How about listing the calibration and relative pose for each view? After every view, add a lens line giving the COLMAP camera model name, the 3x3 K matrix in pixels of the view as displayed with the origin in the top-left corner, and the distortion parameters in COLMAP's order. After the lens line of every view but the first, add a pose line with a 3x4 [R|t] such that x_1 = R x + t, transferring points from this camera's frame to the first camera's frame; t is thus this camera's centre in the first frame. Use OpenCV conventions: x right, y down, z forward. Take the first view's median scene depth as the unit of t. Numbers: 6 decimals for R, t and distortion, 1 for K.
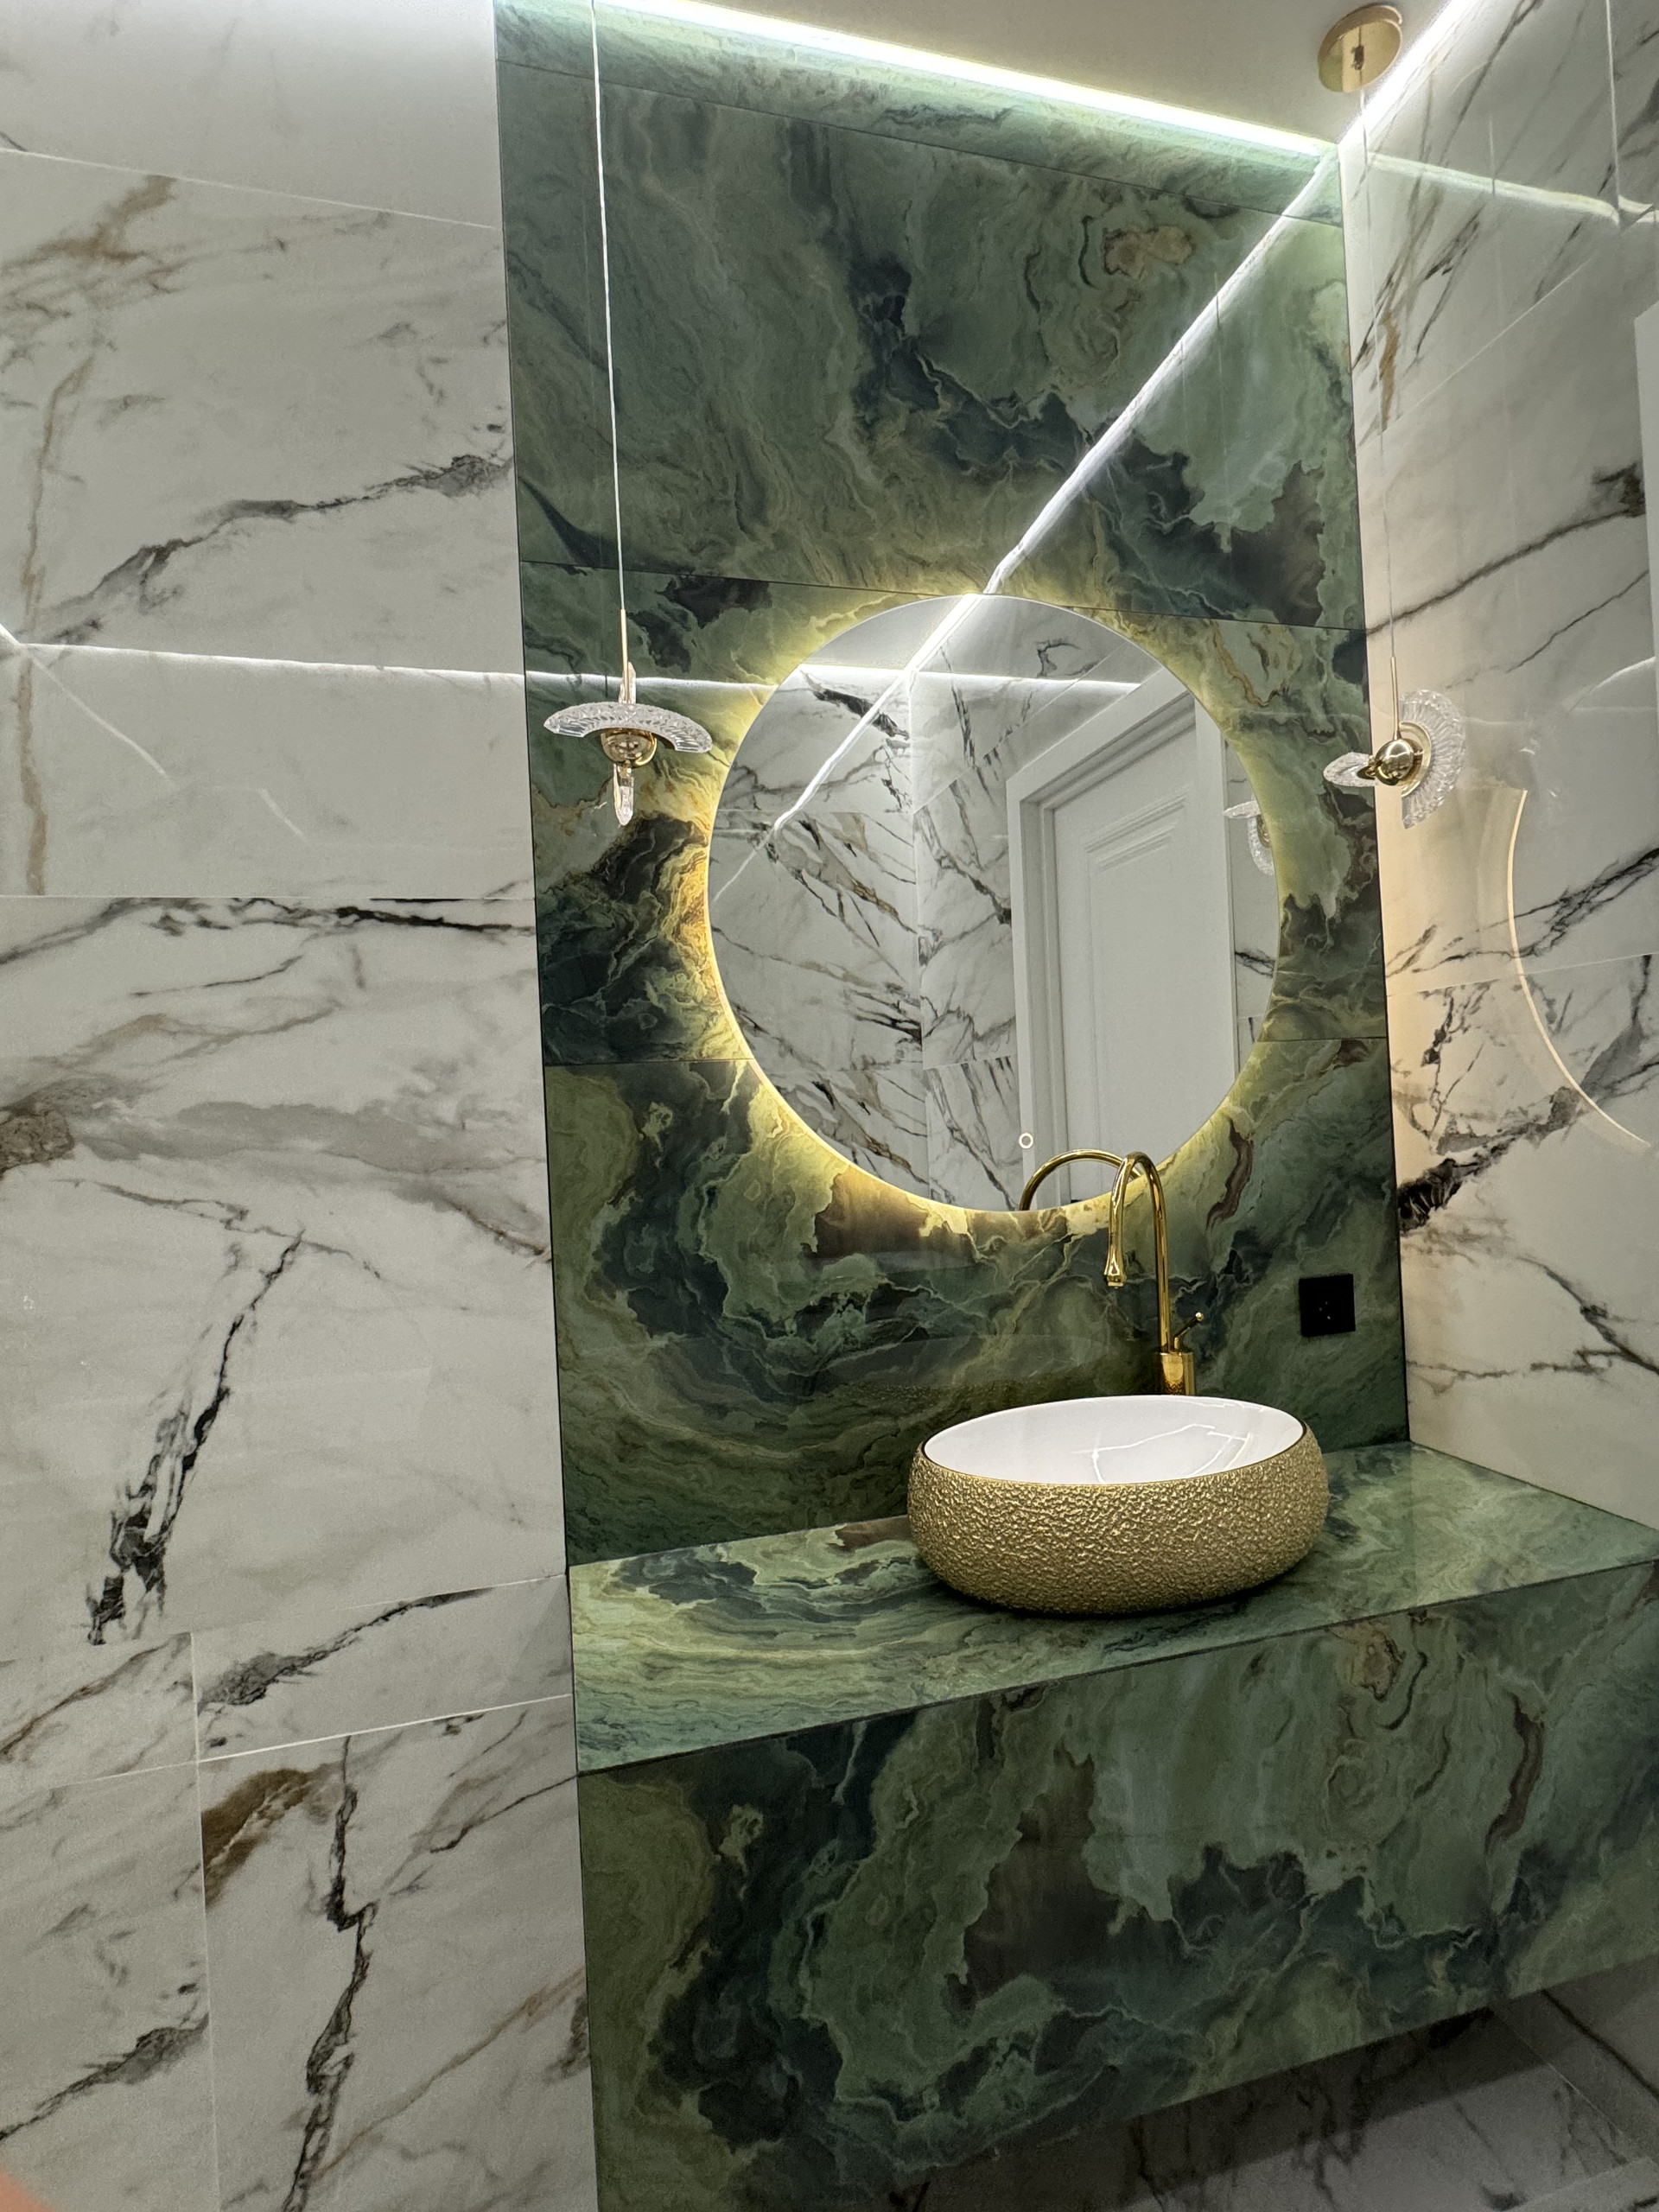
lens RADIAL K [[1055.7, 0, 831.7], [0, 1055.7, 1113.0], [0, 0, 1]] dist [-0.001629, 0.000242]
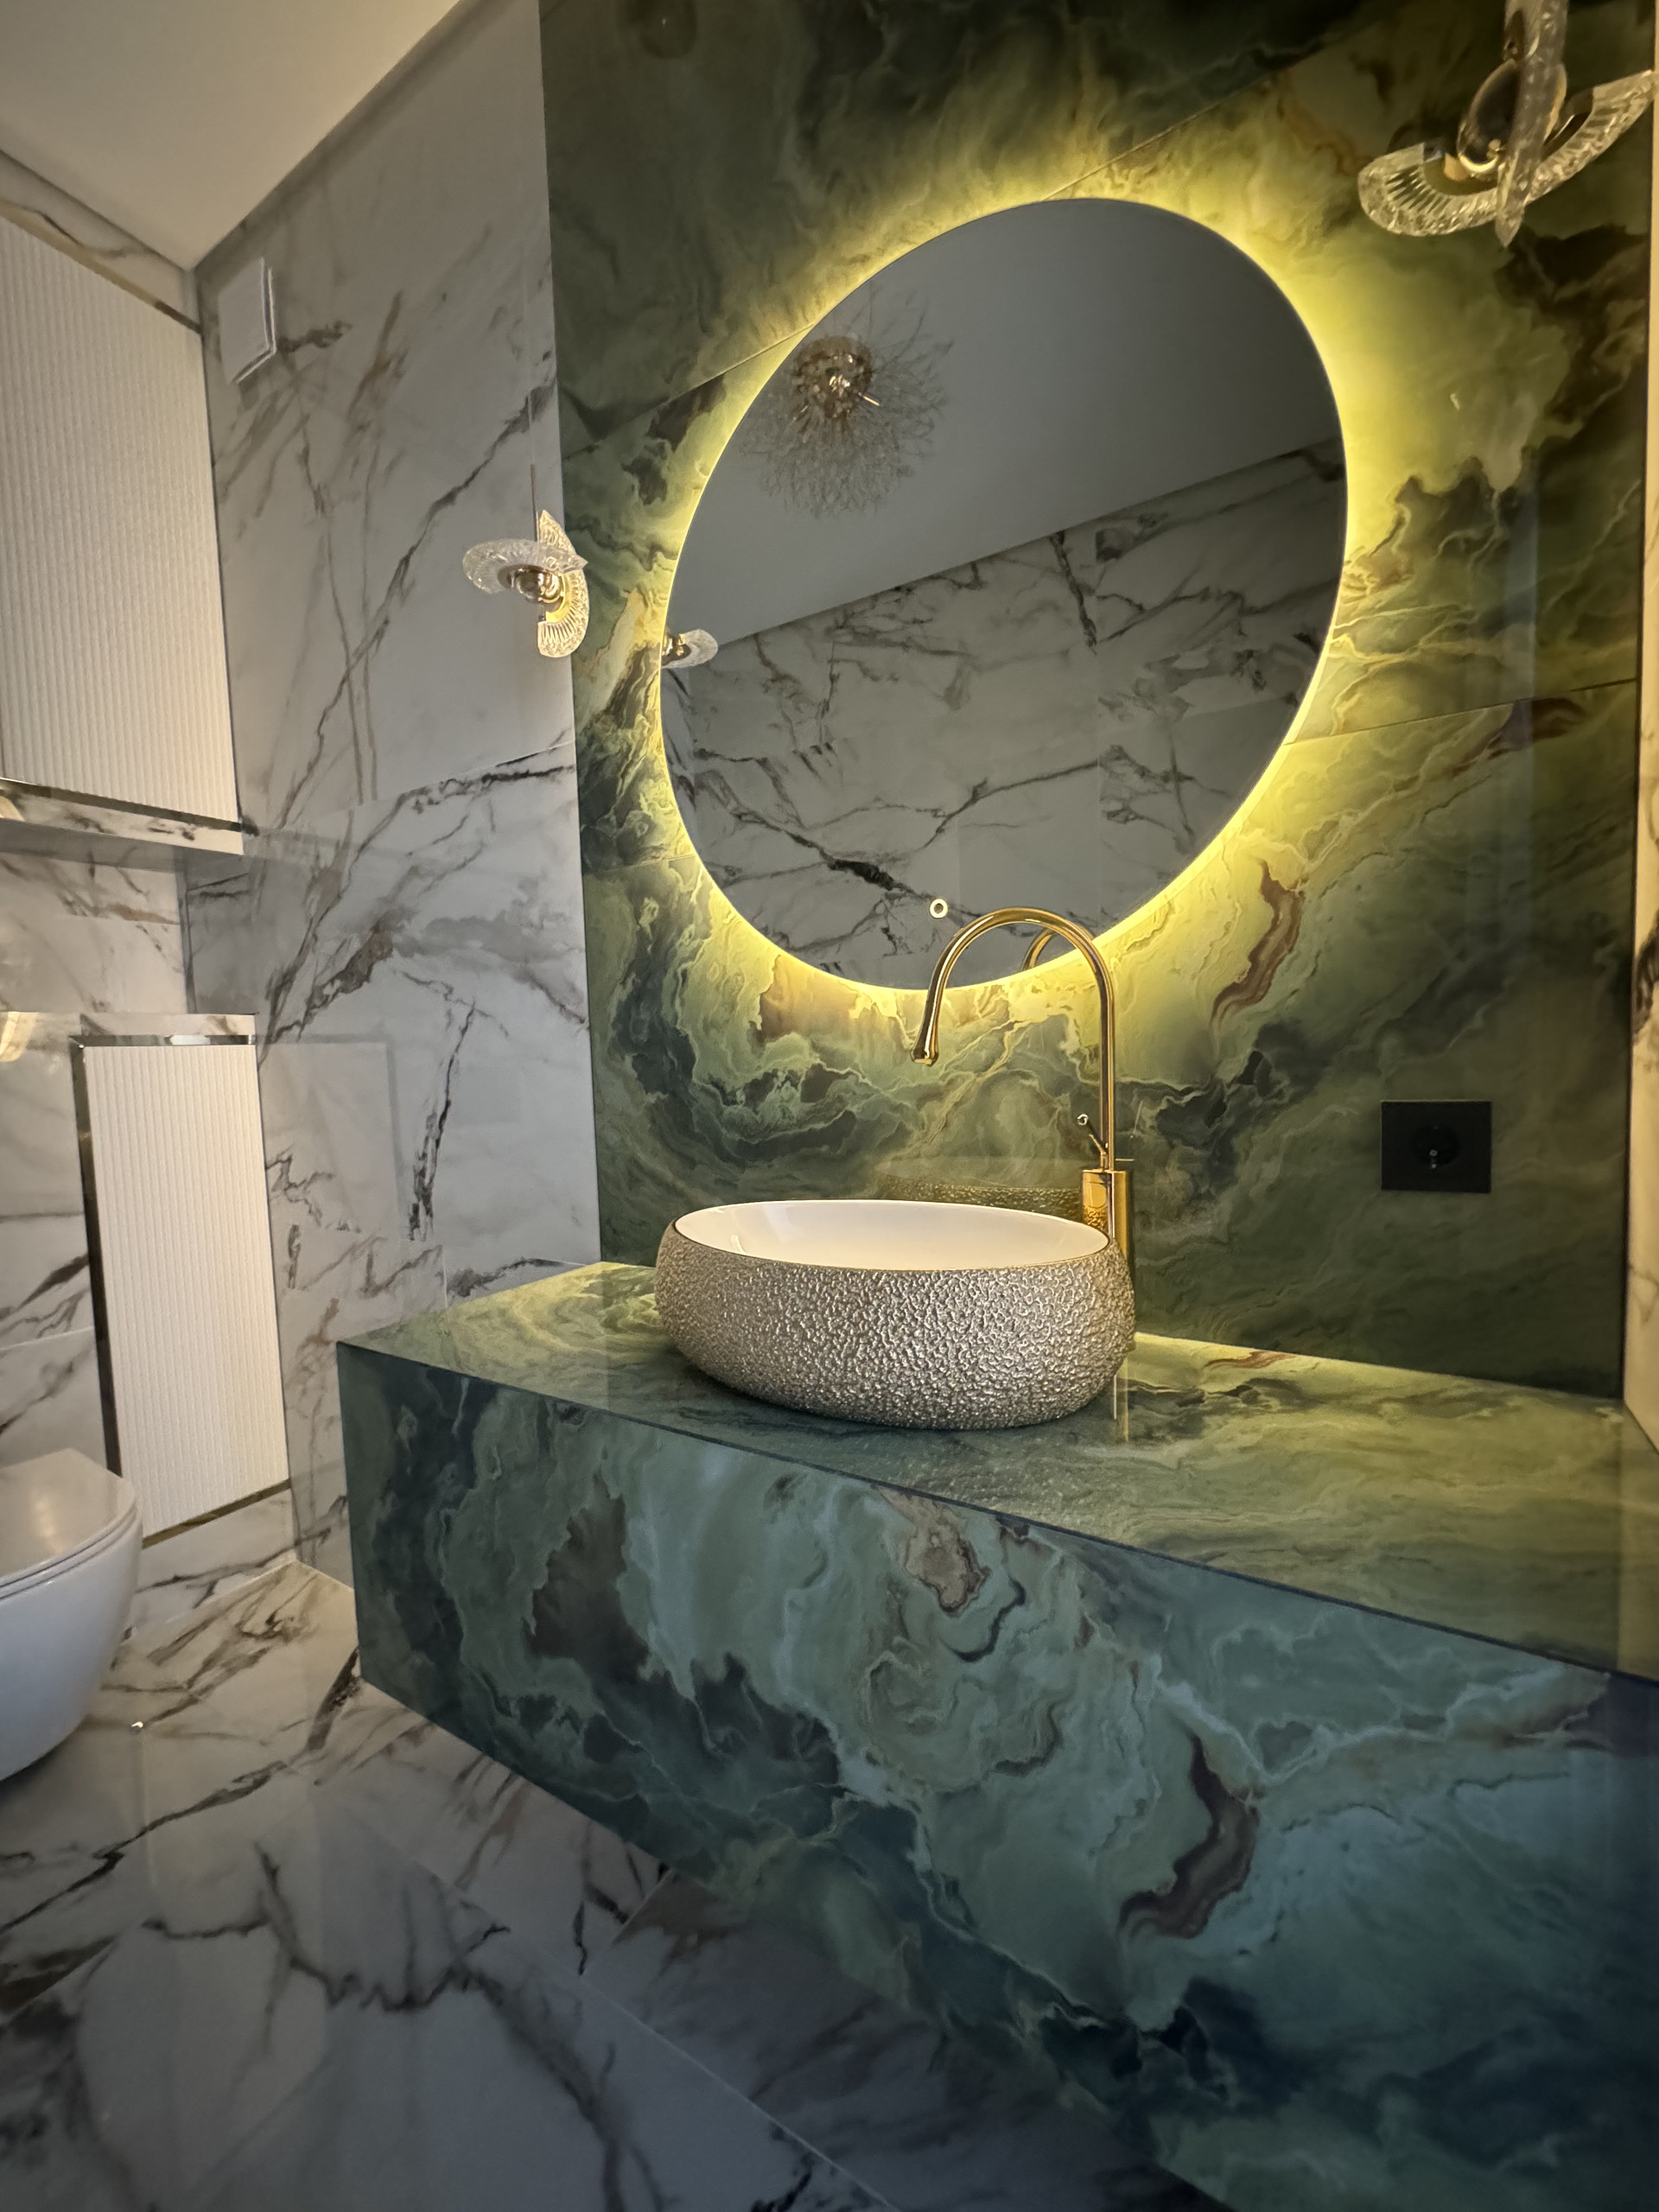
lens RADIAL K [[883.6, 0, 829.0], [0, 883.6, 1108.8], [0, 0, 1]] dist [-0.002161, 0.000394]
pose [[0.693305, 0.073311, -0.716905, 0.714896], [0.002380, 0.994574, 0.104008, 0.124812], [0.720640, -0.073815, 0.689369, 0.453146]]
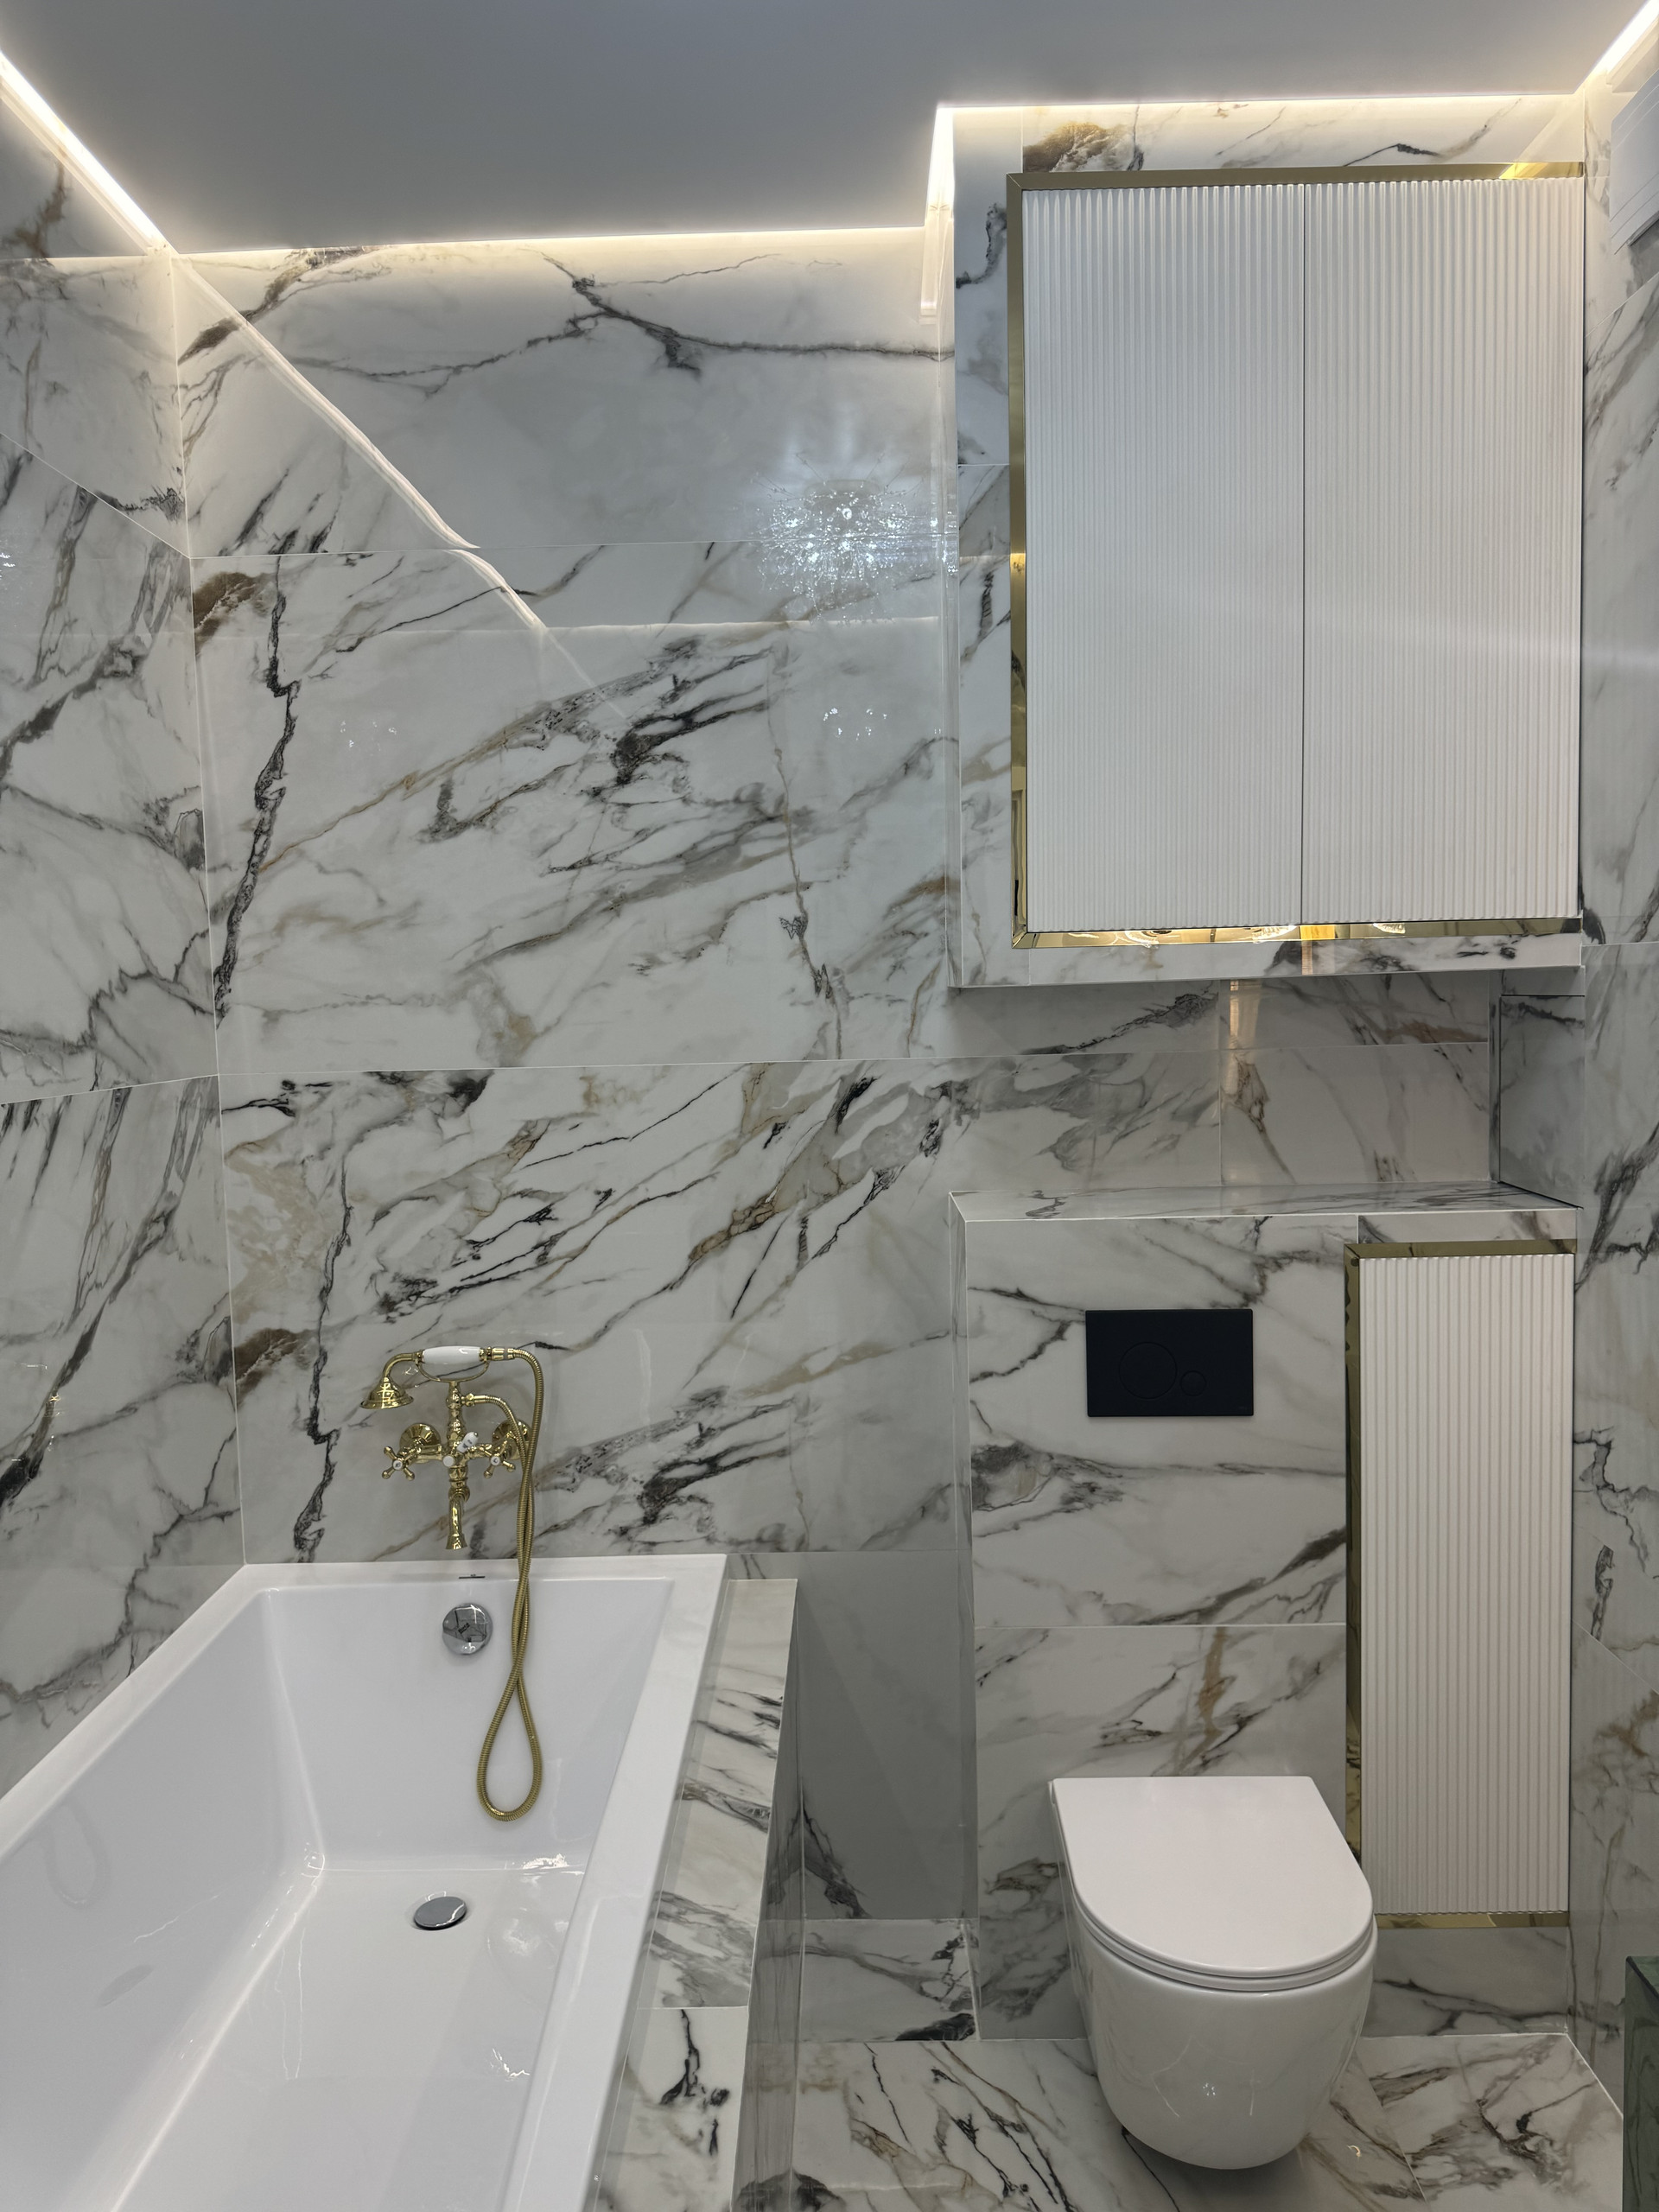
lens RADIAL K [[1575.7, 0, 825.8], [0, 1575.7, 1112.9], [0, 0, 1]] dist [0.016435, -0.020944]
pose [[-0.260982, 0.133184, -0.956112, 0.823706], [0.044215, 0.991047, 0.125981, -0.237184], [0.964331, -0.009396, -0.264534, 0.457479]]
